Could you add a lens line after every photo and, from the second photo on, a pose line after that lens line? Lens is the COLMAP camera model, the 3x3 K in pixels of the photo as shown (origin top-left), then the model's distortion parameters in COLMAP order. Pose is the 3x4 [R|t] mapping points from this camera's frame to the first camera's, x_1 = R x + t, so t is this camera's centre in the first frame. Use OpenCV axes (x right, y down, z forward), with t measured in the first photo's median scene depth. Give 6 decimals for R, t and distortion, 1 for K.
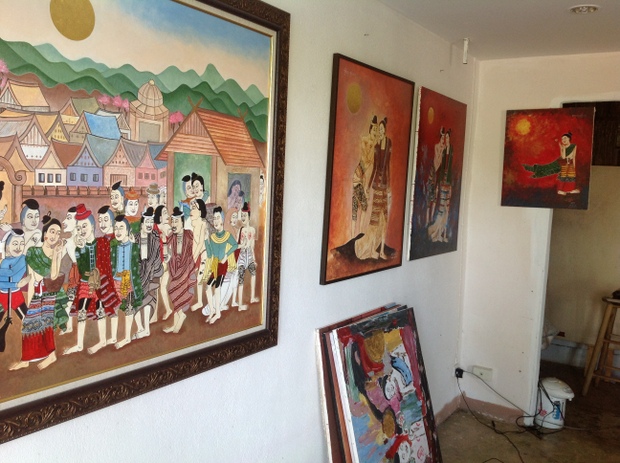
lens RADIAL K [[595.4, 0, 310.0], [0, 595.4, 231.5], [0, 0, 1]] dist [0.203139, -0.479609]
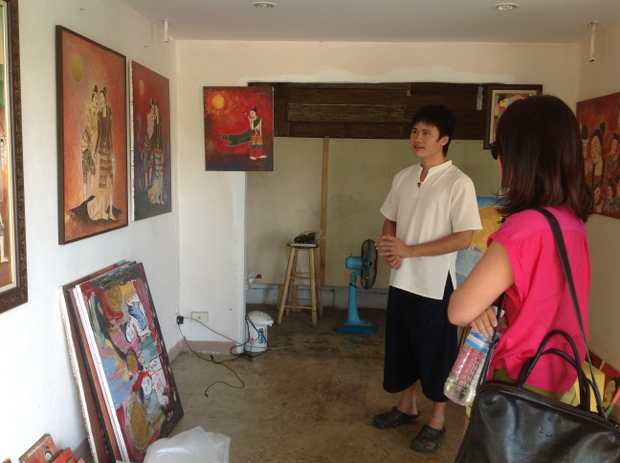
lens RADIAL K [[595.4, 0, 310.0], [0, 595.4, 231.5], [0, 0, 1]] dist [0.203139, -0.479609]
pose [[0.871376, -0.082709, 0.483595, -0.098891], [0.063427, 0.996407, 0.056128, 0.029233], [-0.486499, -0.018236, 0.873491, -0.131615]]
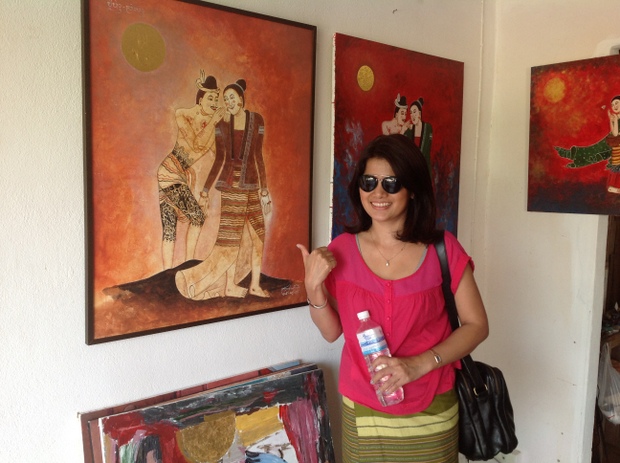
lens RADIAL K [[595.4, 0, 310.0], [0, 595.4, 231.5], [0, 0, 1]] dist [0.203139, -0.479609]
pose [[0.959102, -0.002150, -0.283051, 0.370592], [0.001174, 0.999993, -0.003620, -0.023899], [0.283057, 0.003140, 0.959098, 0.390767]]
